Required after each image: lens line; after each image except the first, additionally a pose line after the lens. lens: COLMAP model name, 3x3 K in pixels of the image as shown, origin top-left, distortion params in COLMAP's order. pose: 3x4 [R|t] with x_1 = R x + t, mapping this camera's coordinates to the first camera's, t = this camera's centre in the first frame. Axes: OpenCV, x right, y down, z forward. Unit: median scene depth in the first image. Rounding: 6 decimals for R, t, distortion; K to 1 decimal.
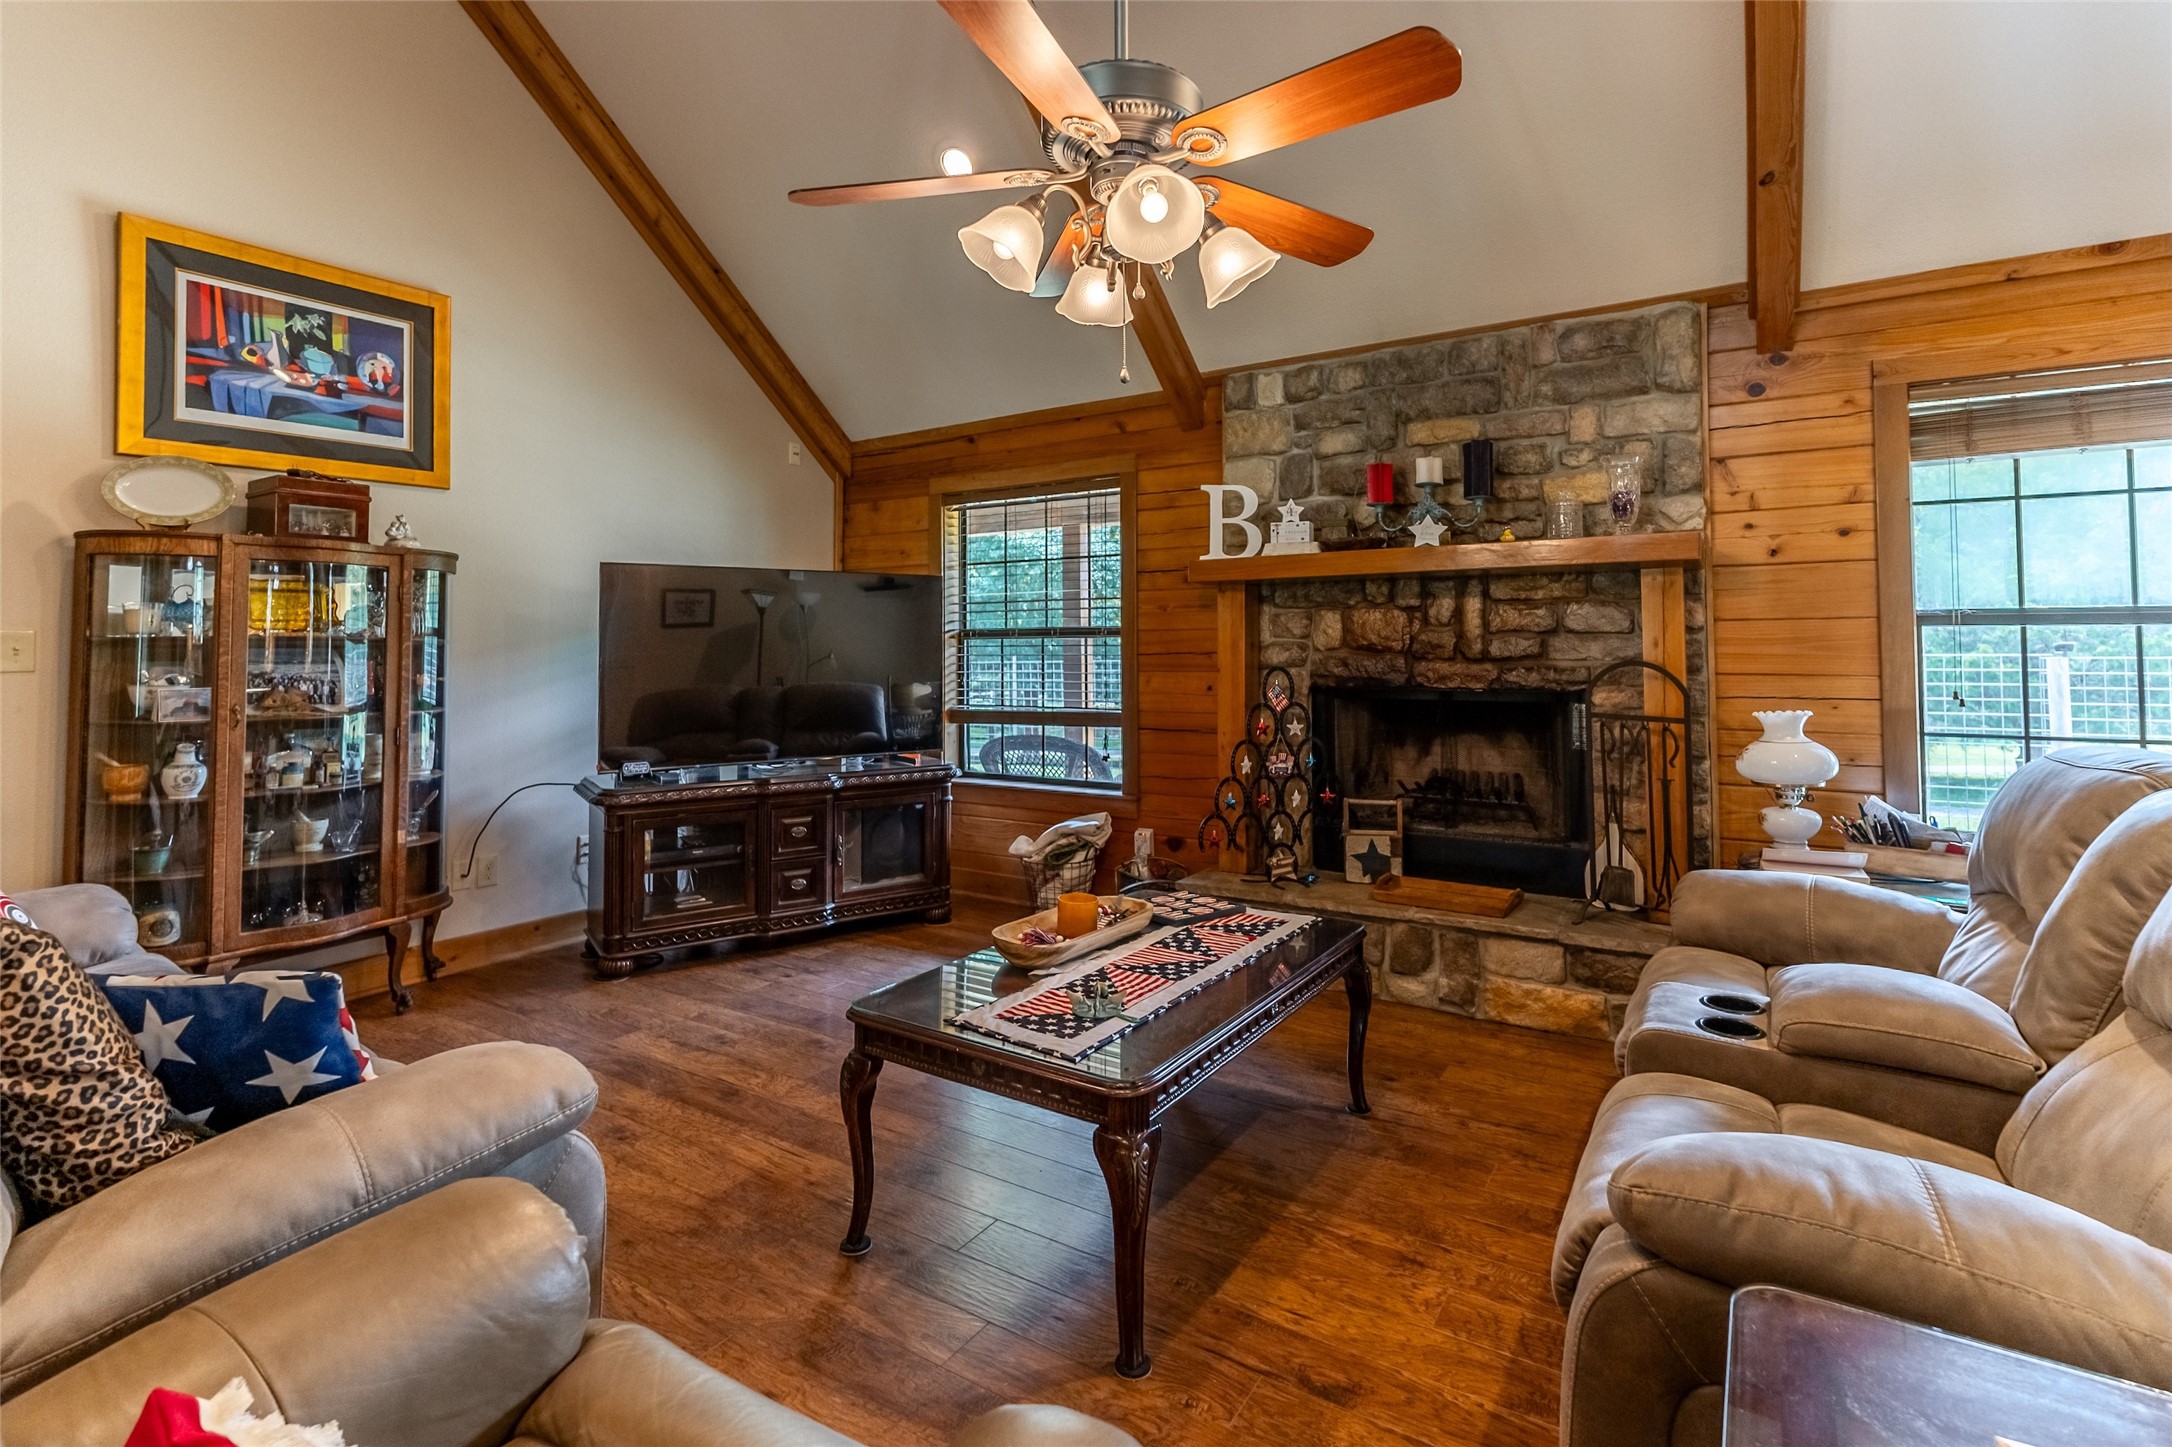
lens RADIAL K [[1018.3, 0, 1085.8], [0, 1018.3, 619.7], [0, 0, 1]] dist [-0.000075, -0.000324]
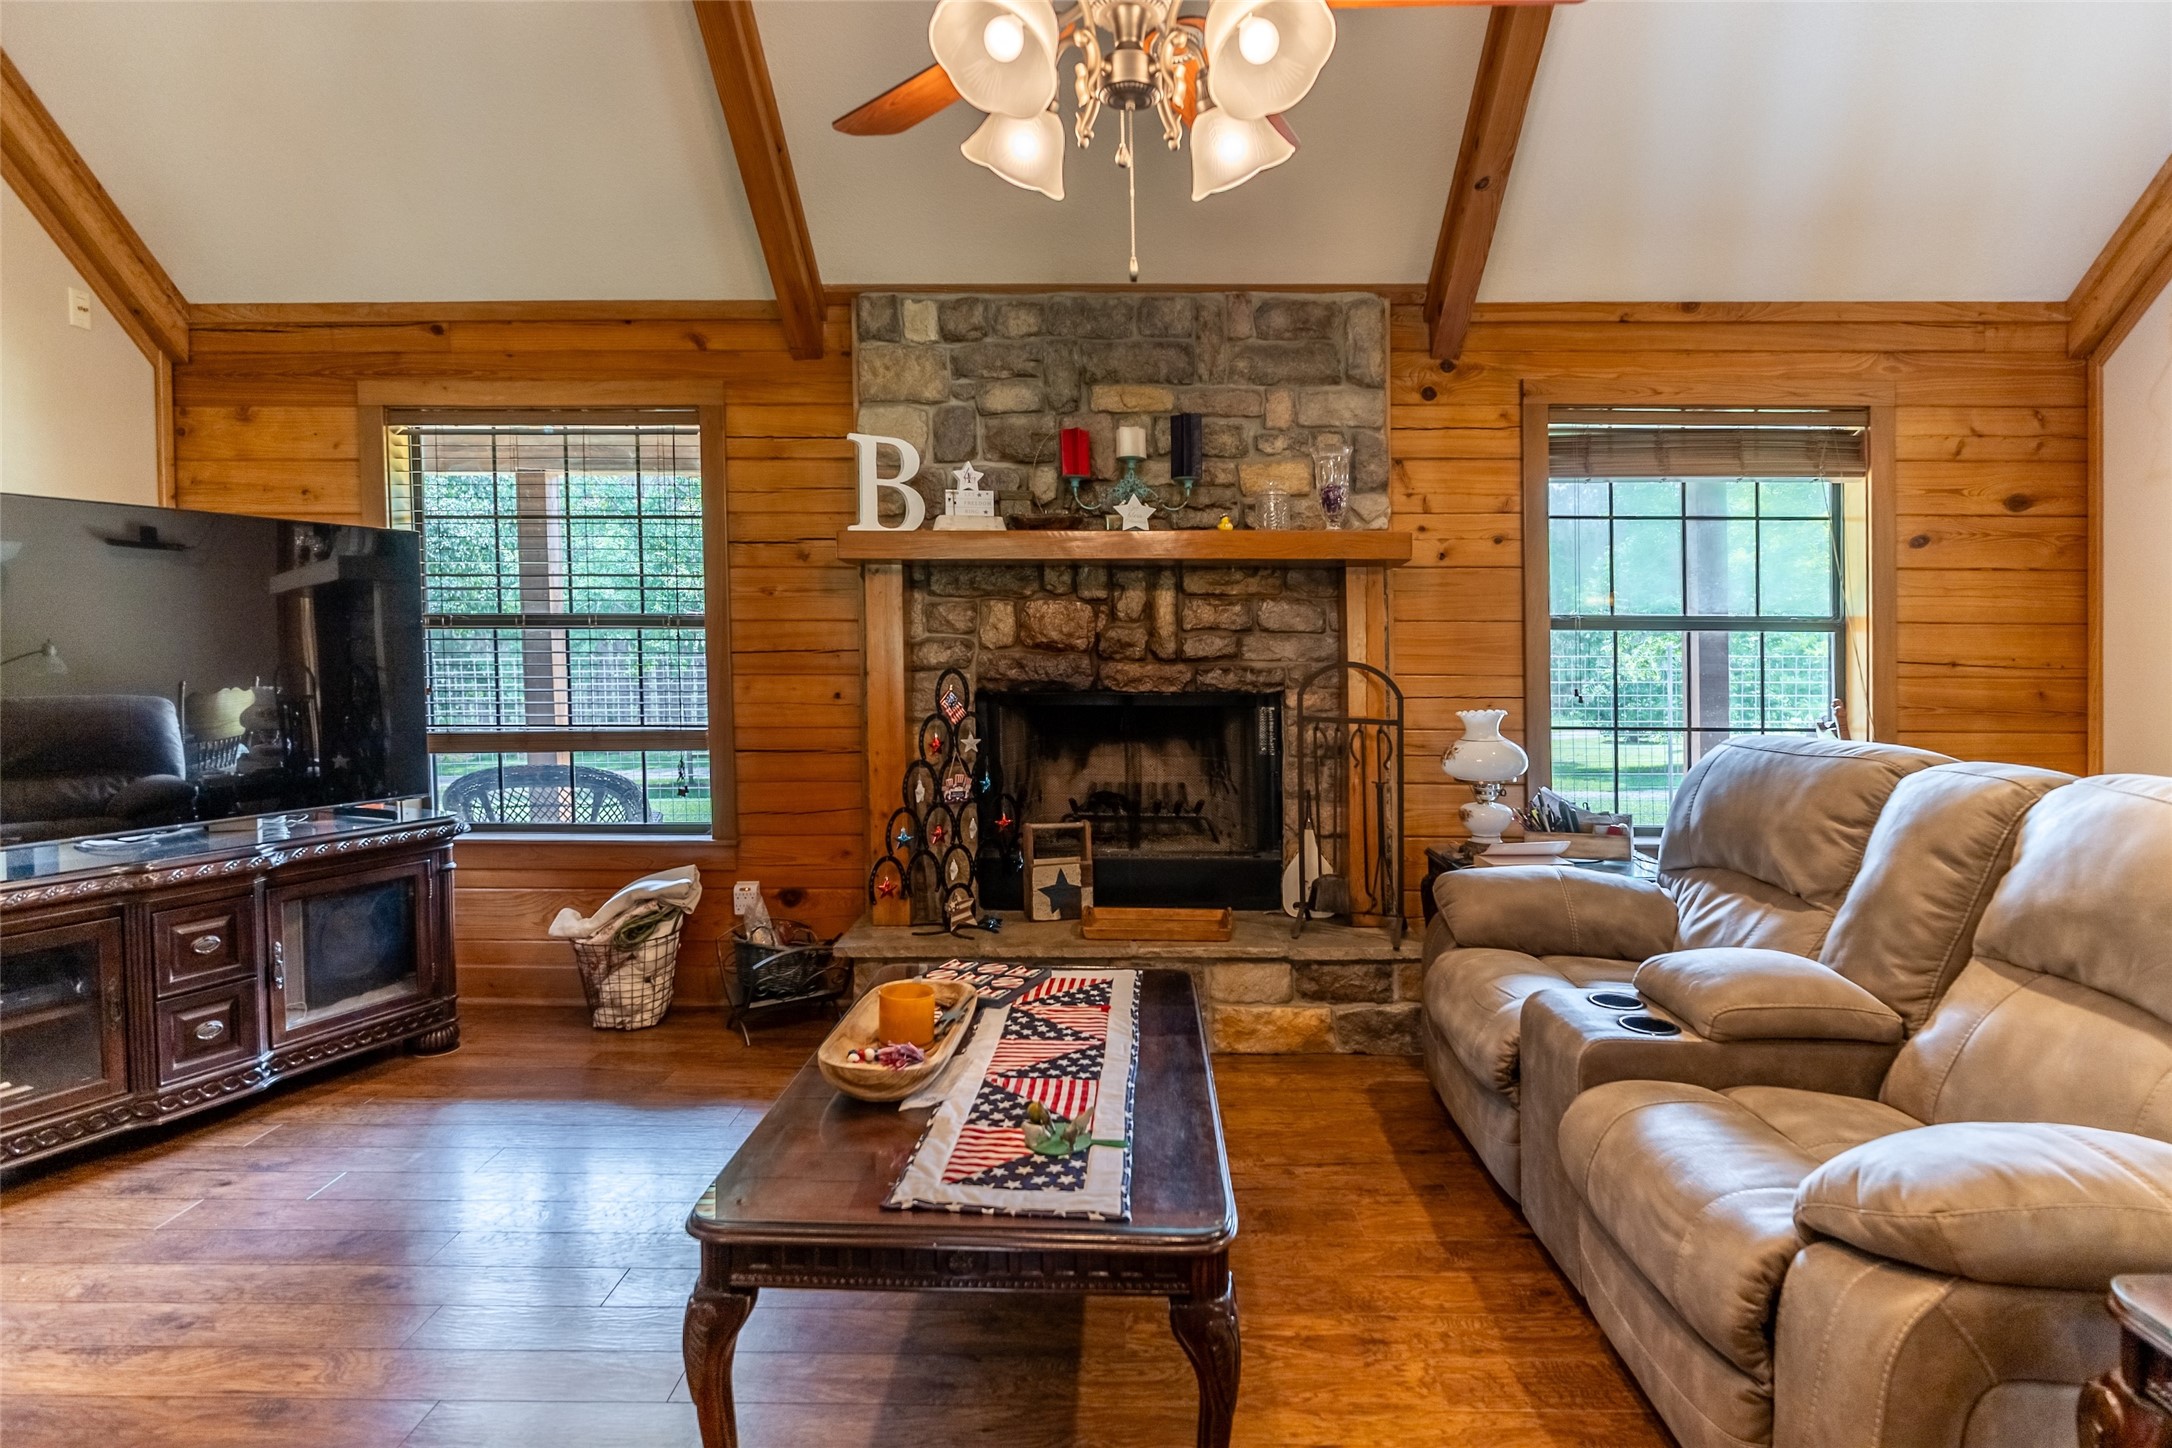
lens RADIAL K [[1177.4, 0, 1091.2], [0, 1177.4, 678.1], [0, 0, 1]] dist [0.000930, -0.000638]
pose [[0.849569, -0.008245, 0.527413, -0.219840], [-0.022261, 0.998427, 0.051467, 0.003025], [-0.527008, -0.055466, 0.848049, 0.151476]]
